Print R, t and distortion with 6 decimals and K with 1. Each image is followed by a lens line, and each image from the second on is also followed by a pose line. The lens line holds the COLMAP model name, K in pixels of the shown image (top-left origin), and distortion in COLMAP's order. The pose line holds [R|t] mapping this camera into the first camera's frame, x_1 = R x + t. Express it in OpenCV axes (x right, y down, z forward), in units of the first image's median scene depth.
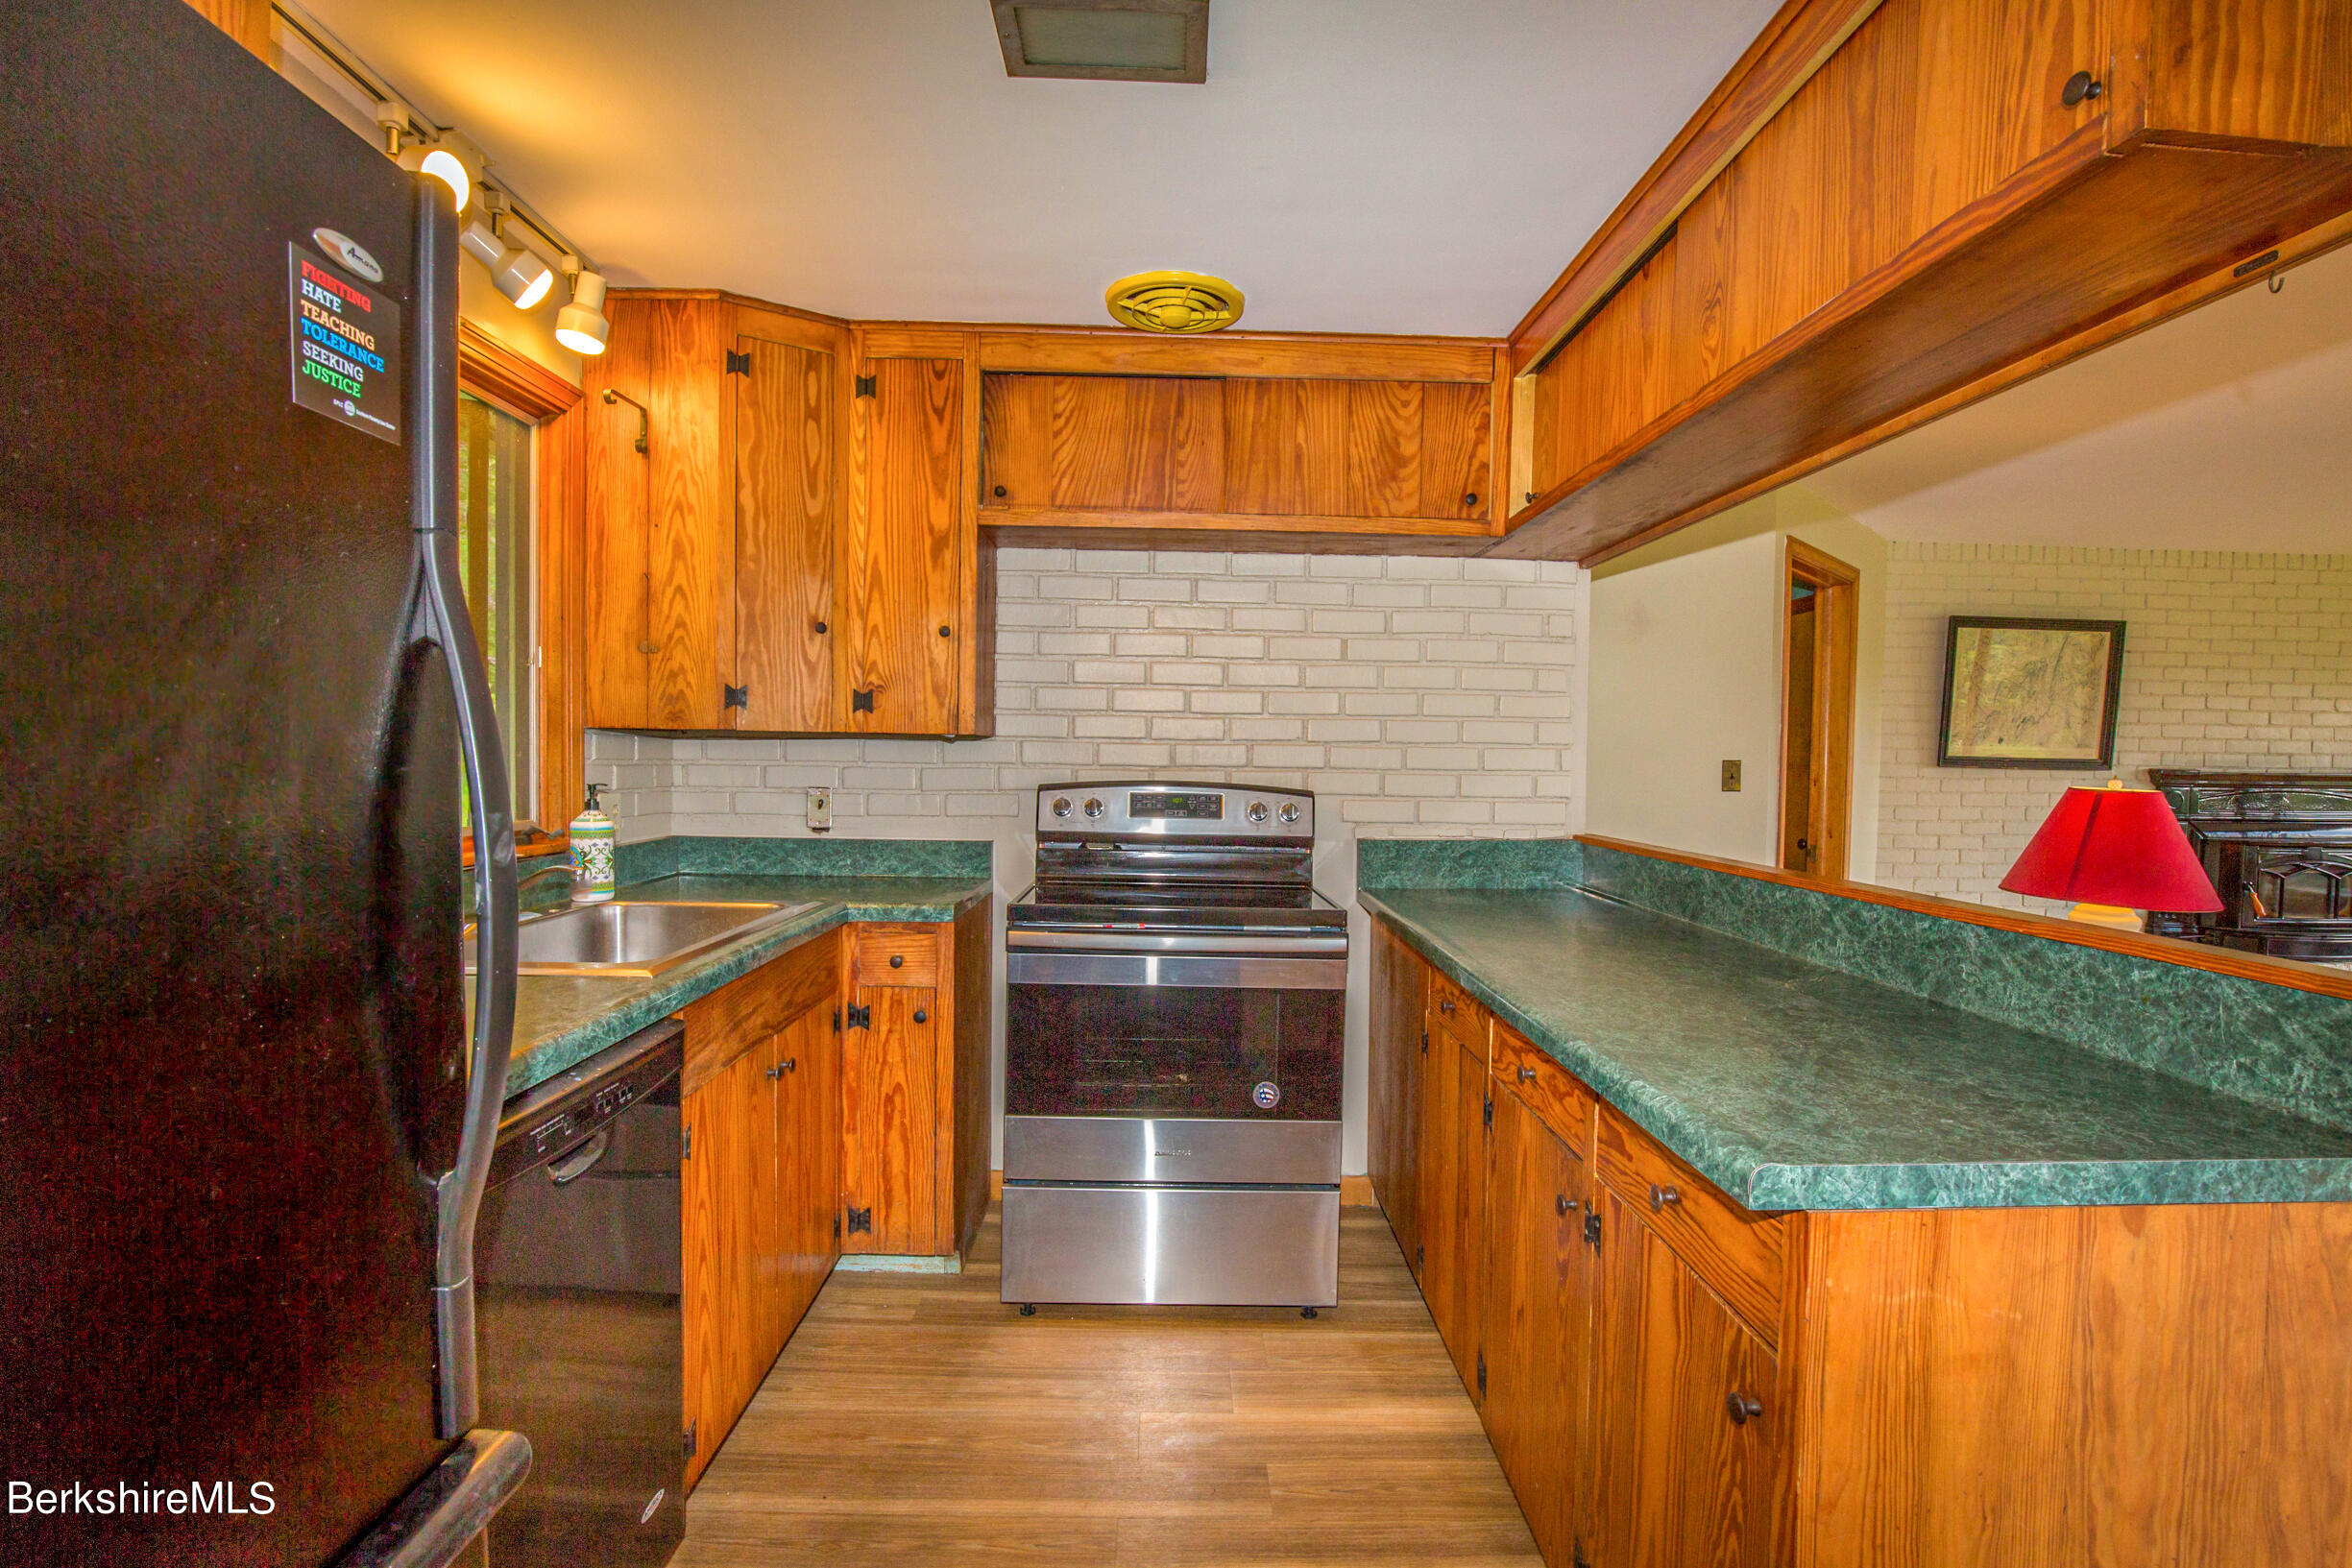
lens RADIAL K [[1084.1, 0, 1184.7], [0, 1084.1, 787.4], [0, 0, 1]] dist [-0.037314, 0.009693]
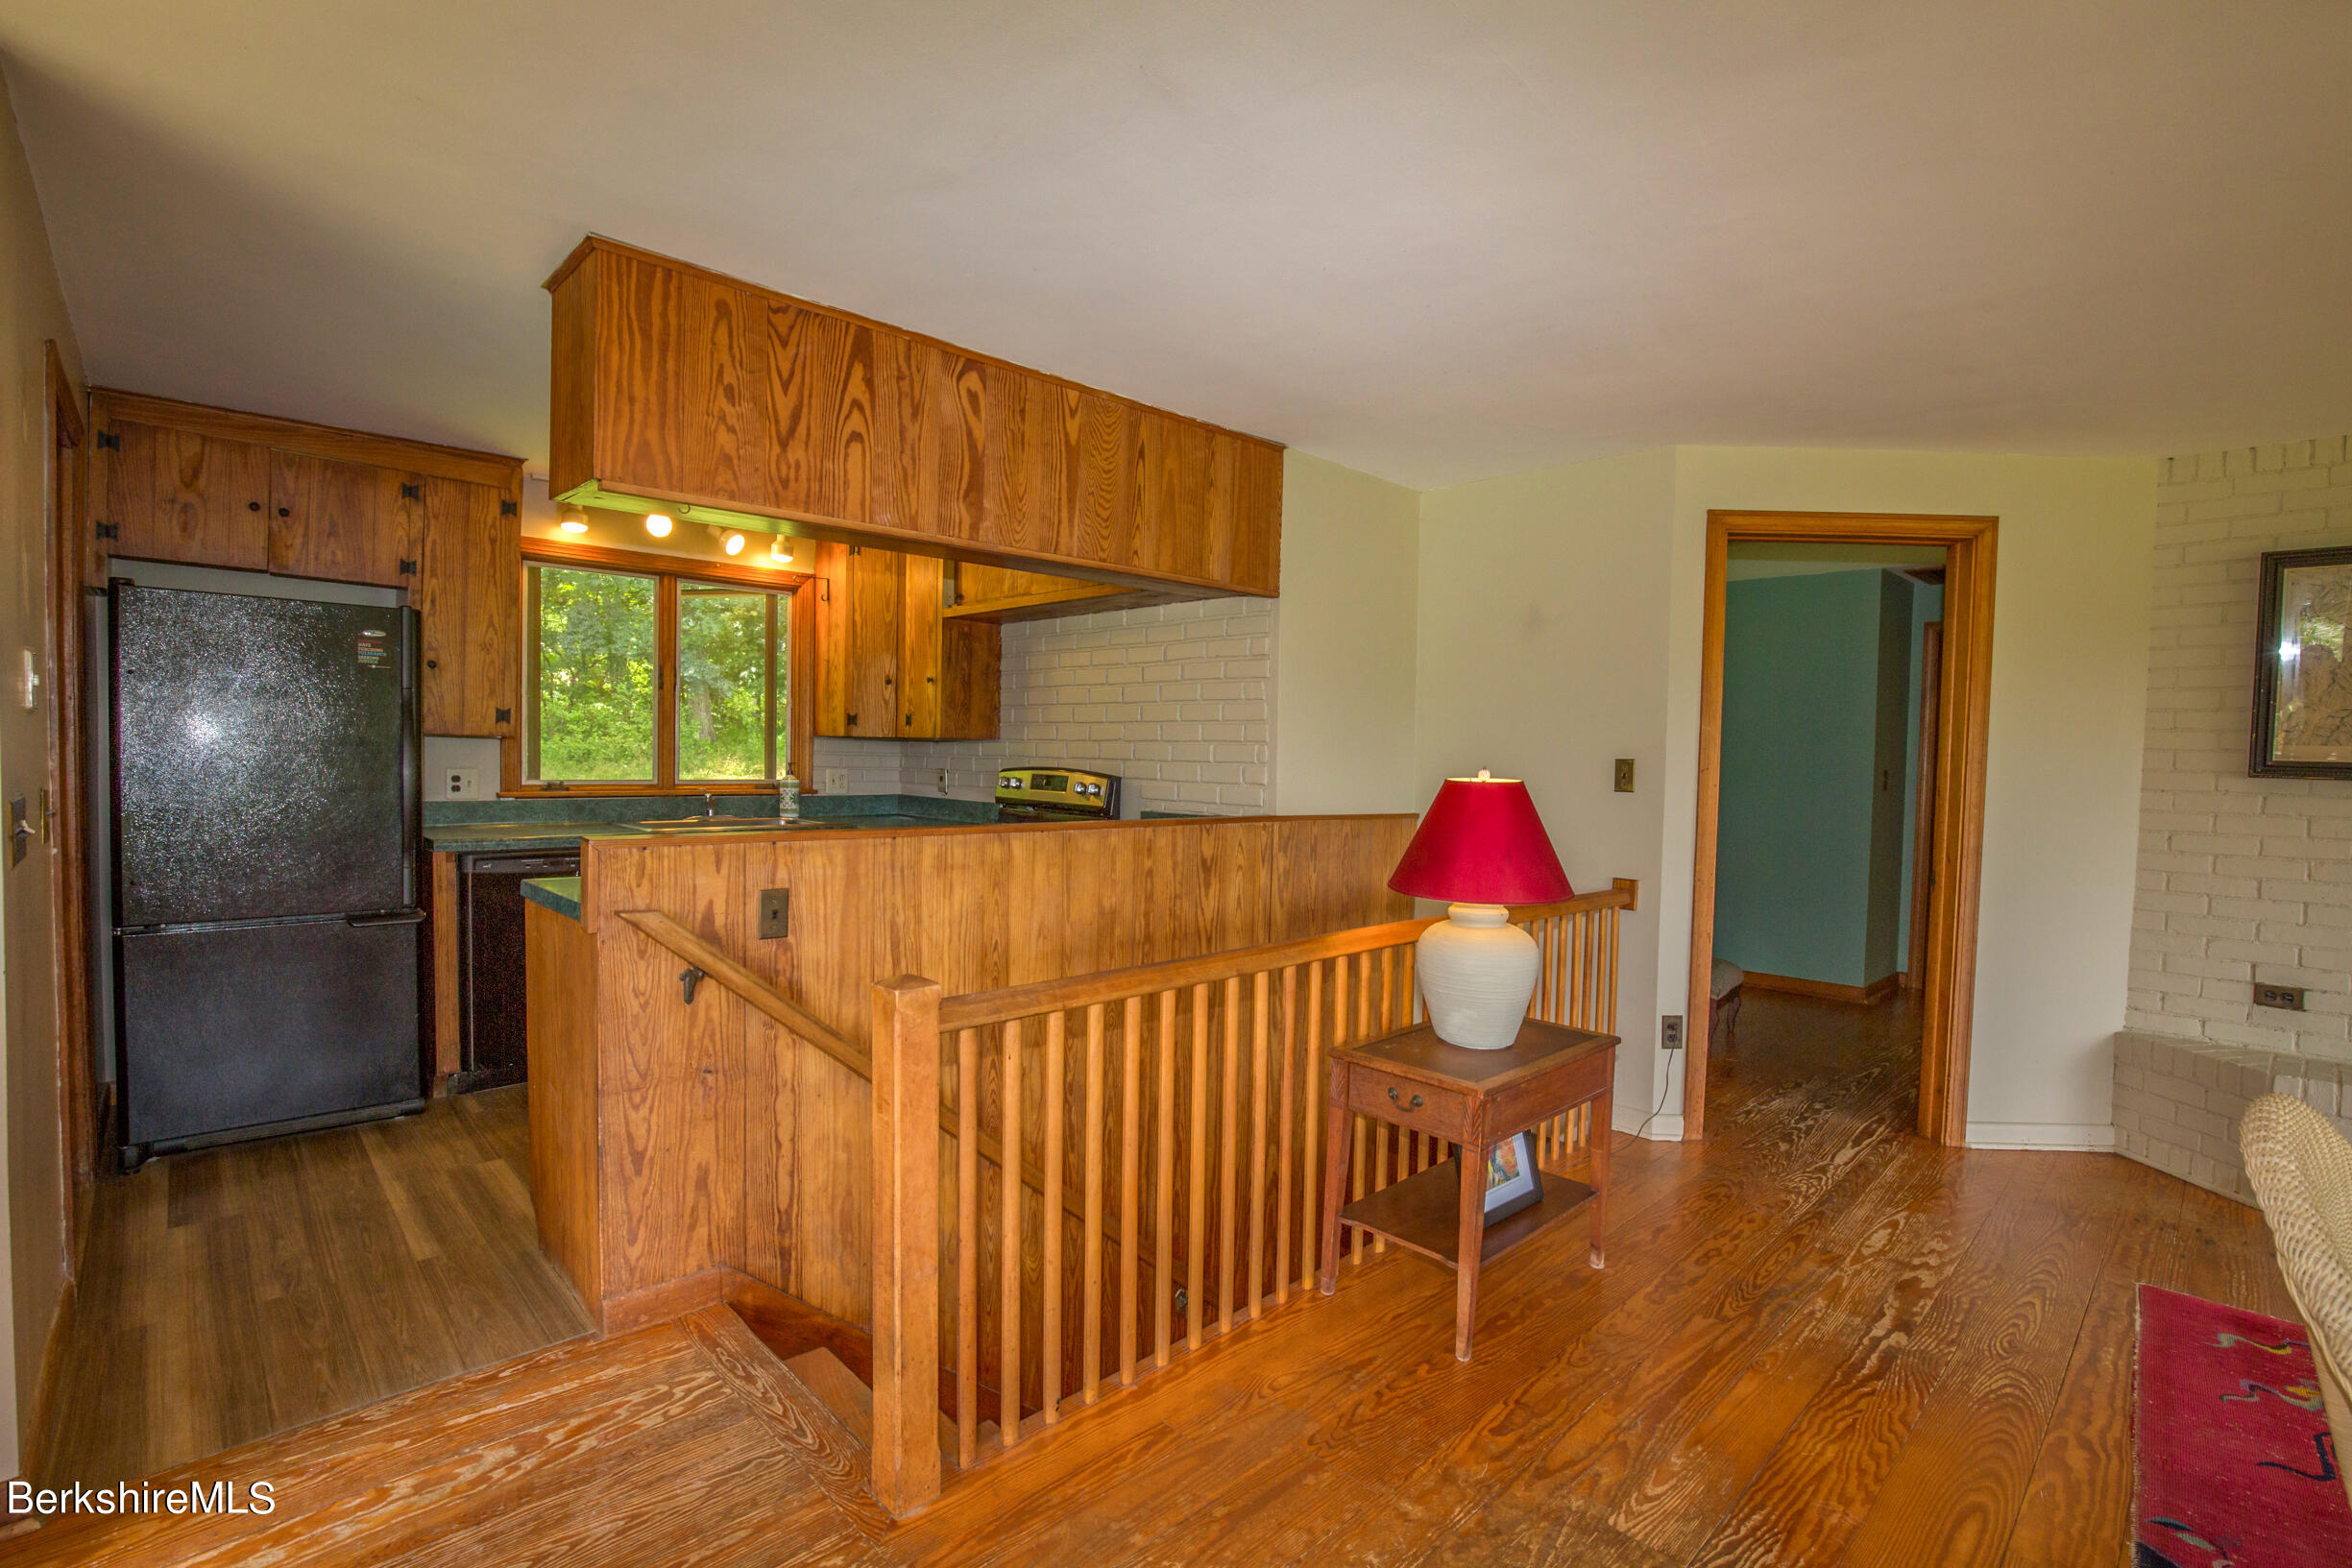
lens RADIAL K [[1084.1, 0, 1184.7], [0, 1084.1, 787.4], [0, 0, 1]] dist [-0.037314, 0.009693]
pose [[0.685453, 0.021214, -0.727808, 0.735615], [-0.034654, 0.999393, -0.003507, 0.013070], [0.727292, 0.027625, 0.685772, 0.048977]]
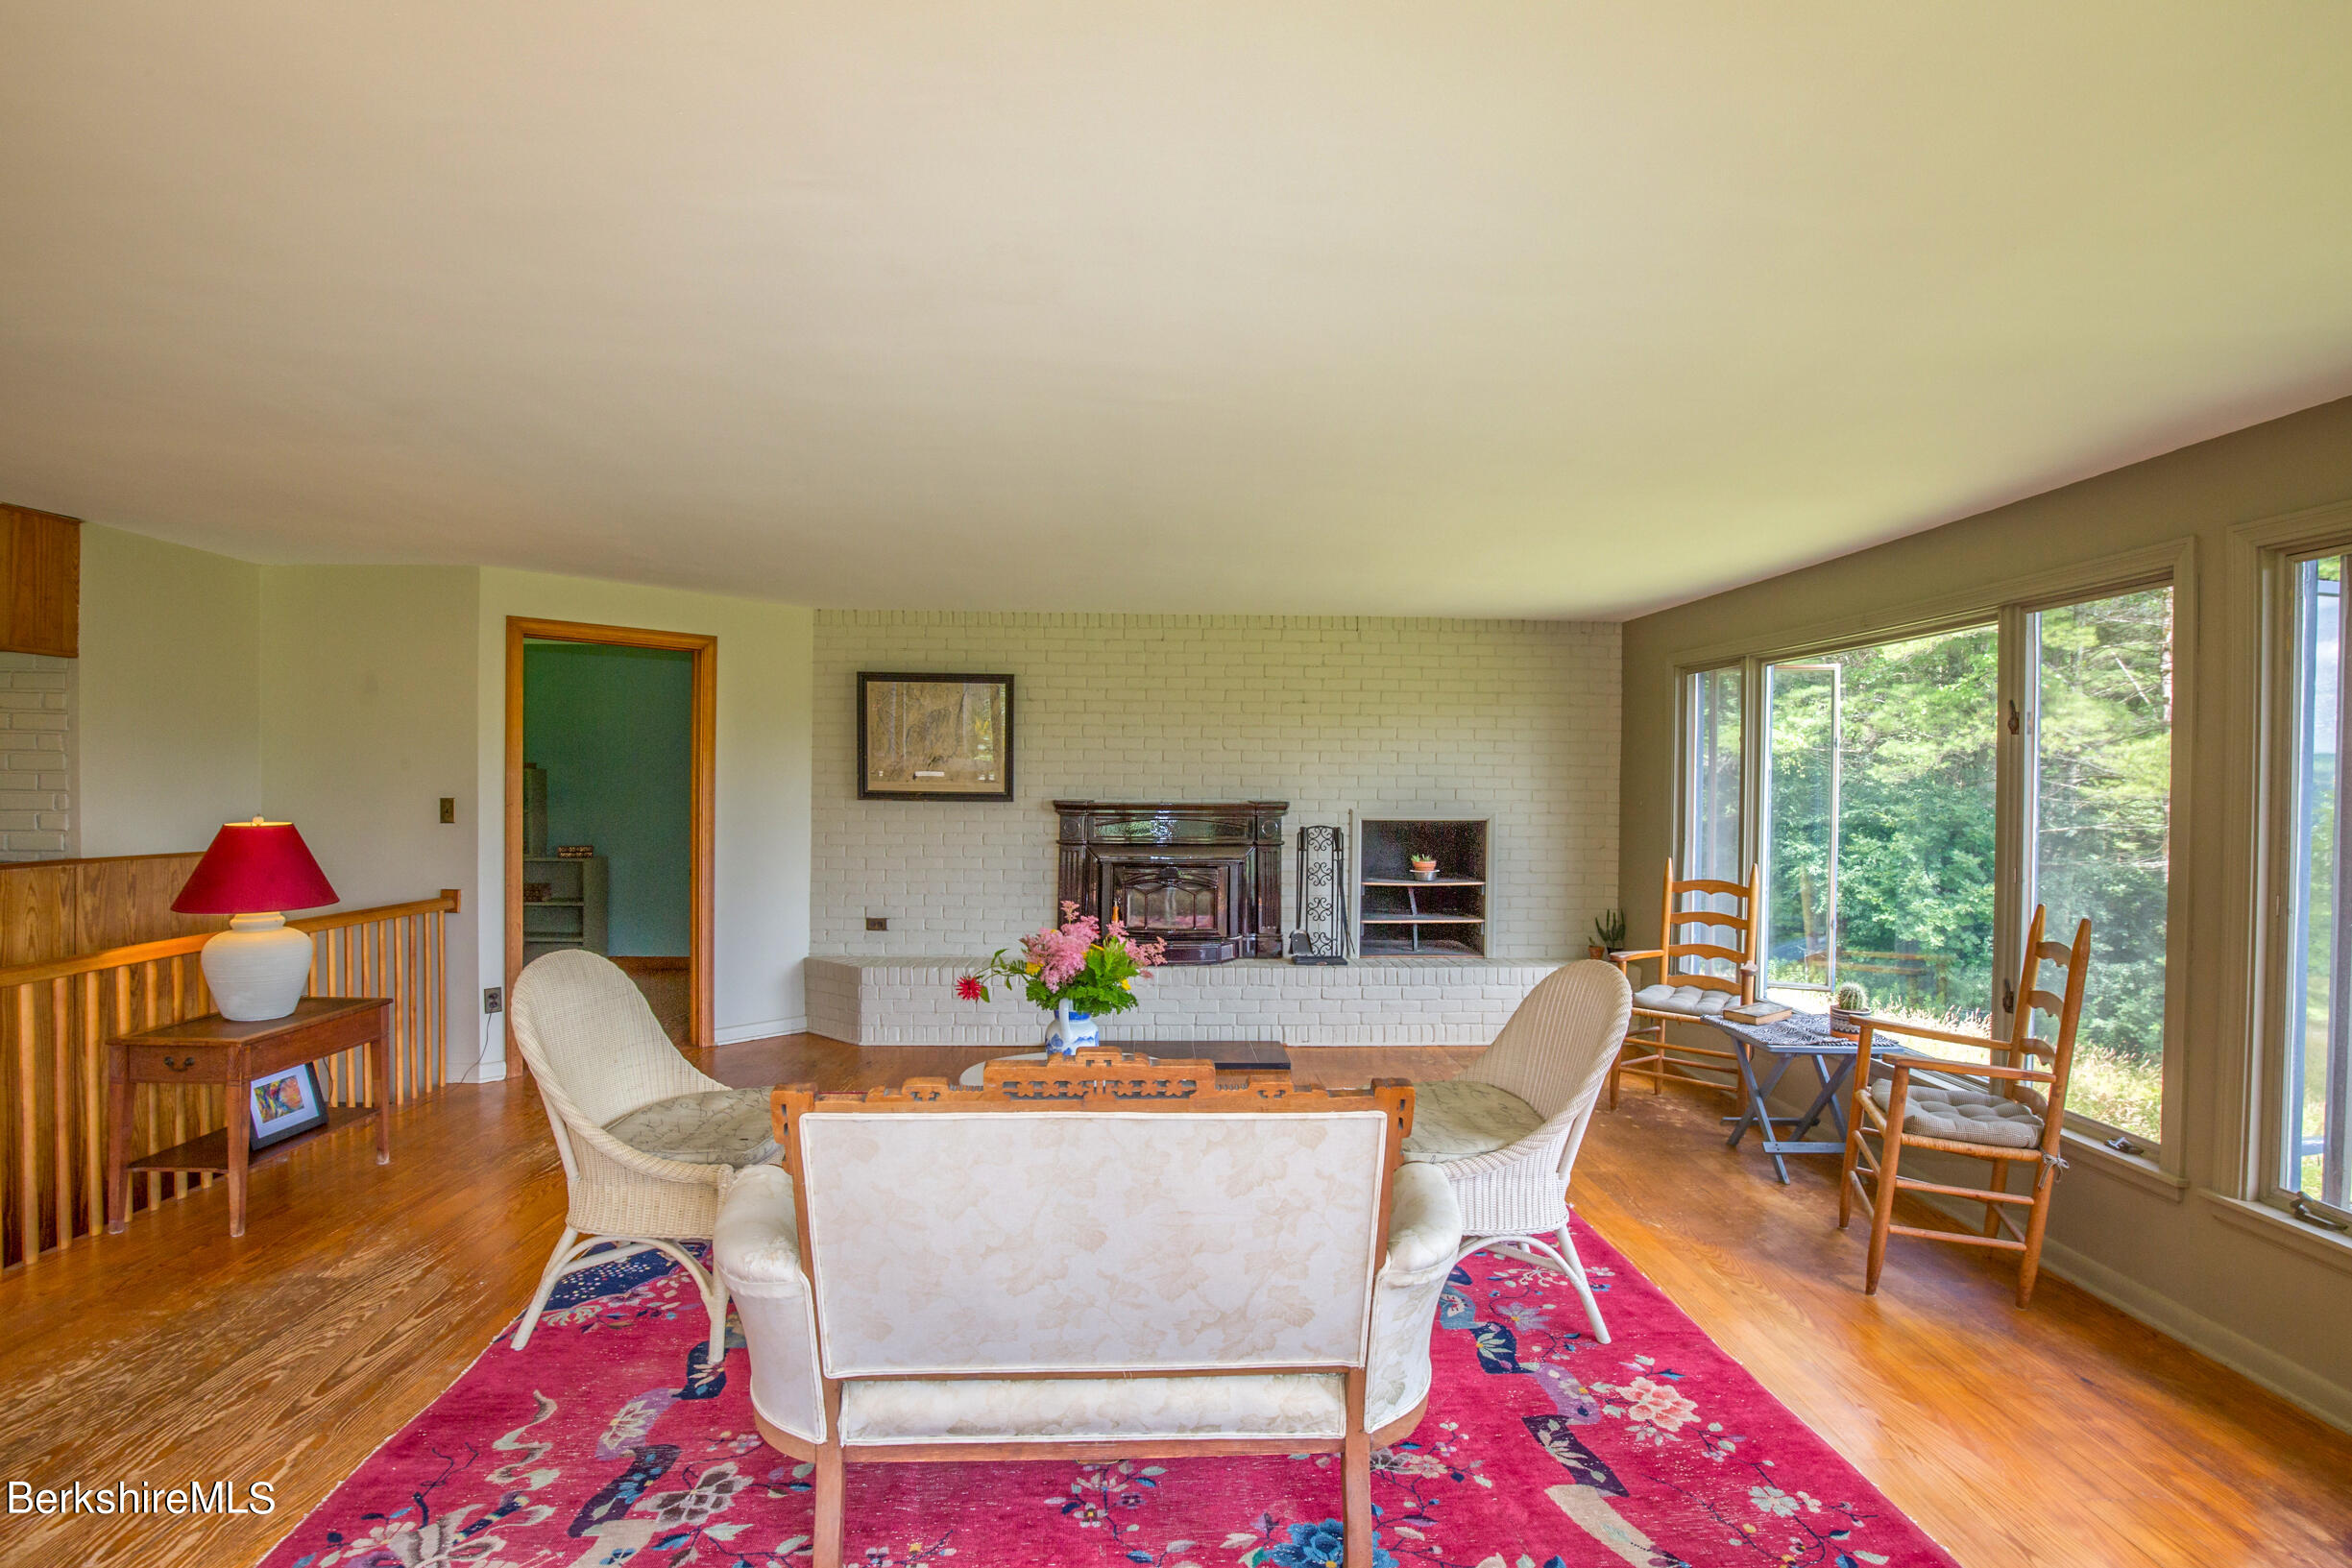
lens RADIAL K [[1084.1, 0, 1184.7], [0, 1084.1, 787.4], [0, 0, 1]] dist [-0.037314, 0.009693]
pose [[0.999806, -0.006481, 0.018616, 1.052385], [0.006962, 0.999641, -0.025891, 0.000460], [-0.018442, 0.026016, 0.999491, -0.199559]]
